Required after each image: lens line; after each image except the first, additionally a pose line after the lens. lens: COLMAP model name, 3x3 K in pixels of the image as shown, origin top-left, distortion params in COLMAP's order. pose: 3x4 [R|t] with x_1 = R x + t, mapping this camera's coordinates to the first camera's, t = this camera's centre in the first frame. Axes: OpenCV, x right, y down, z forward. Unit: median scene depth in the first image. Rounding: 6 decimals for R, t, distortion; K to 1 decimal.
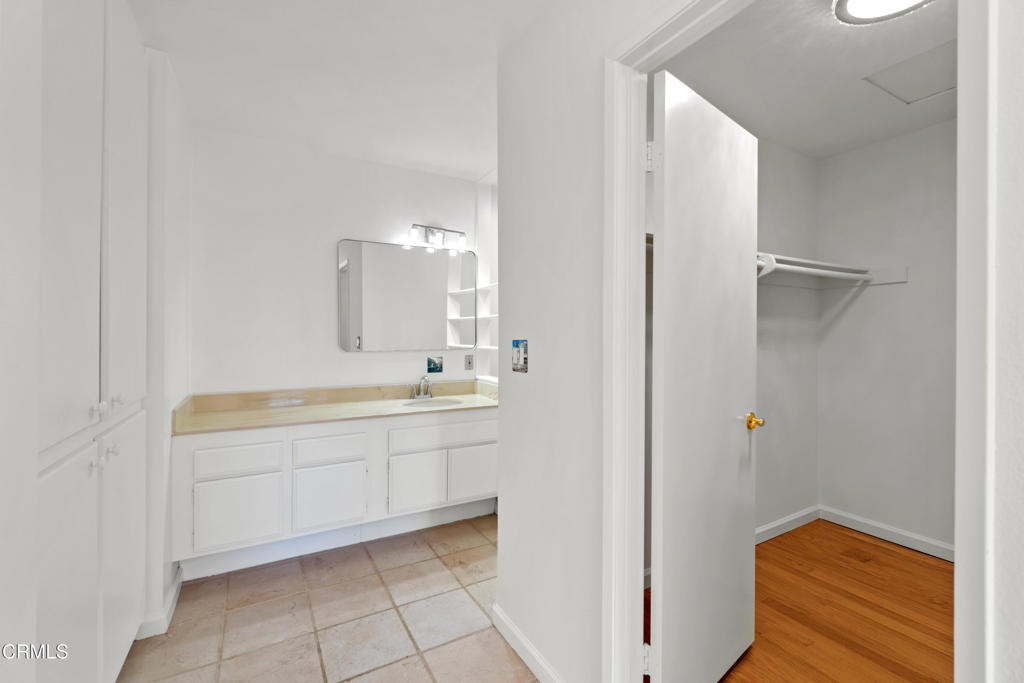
lens RADIAL K [[439.9, 0, 513.1], [0, 439.9, 339.5], [0, 0, 1]] dist [-0.003938, 0.001821]
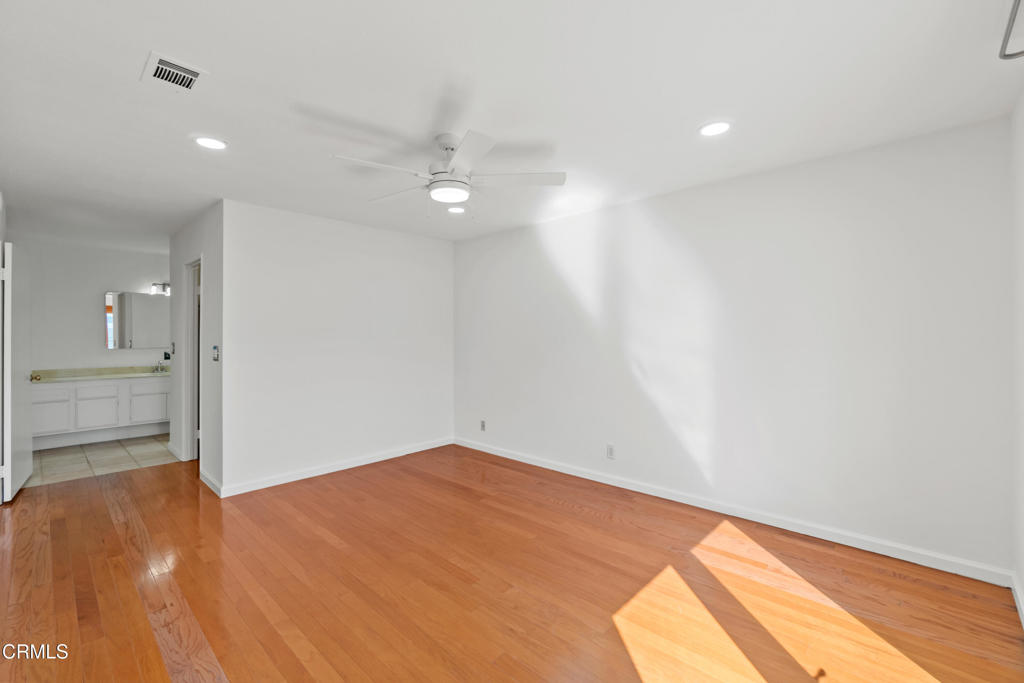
lens RADIAL K [[439.9, 0, 508.1], [0, 439.9, 336.9], [0, 0, 1]] dist [-0.003938, 0.001821]
pose [[0.957539, -0.004087, 0.288274, 0.643198], [0.004543, 0.999989, -0.000913, -0.014447], [-0.288267, 0.002184, 0.957547, -1.185397]]
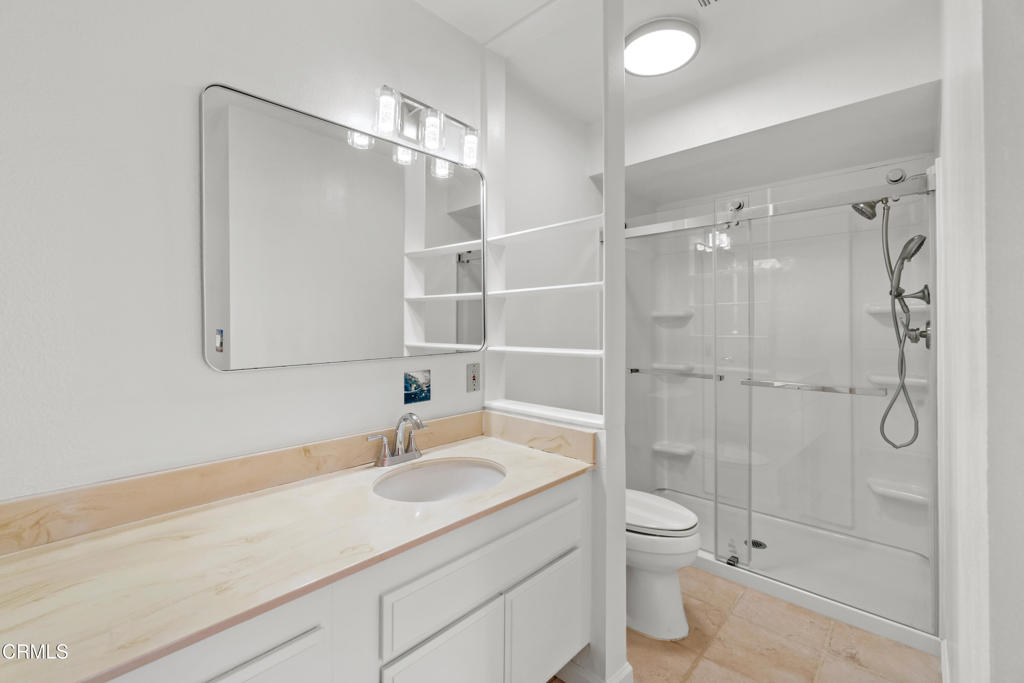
lens RADIAL K [[439.9, 0, 497.9], [0, 439.9, 327.3], [0, 0, 1]] dist [-0.003938, 0.001821]
pose [[0.958155, -0.004976, 0.286206, -0.219575], [0.007001, 0.999957, -0.006054, -0.004991], [-0.286164, 0.007805, 0.958149, 0.472765]]
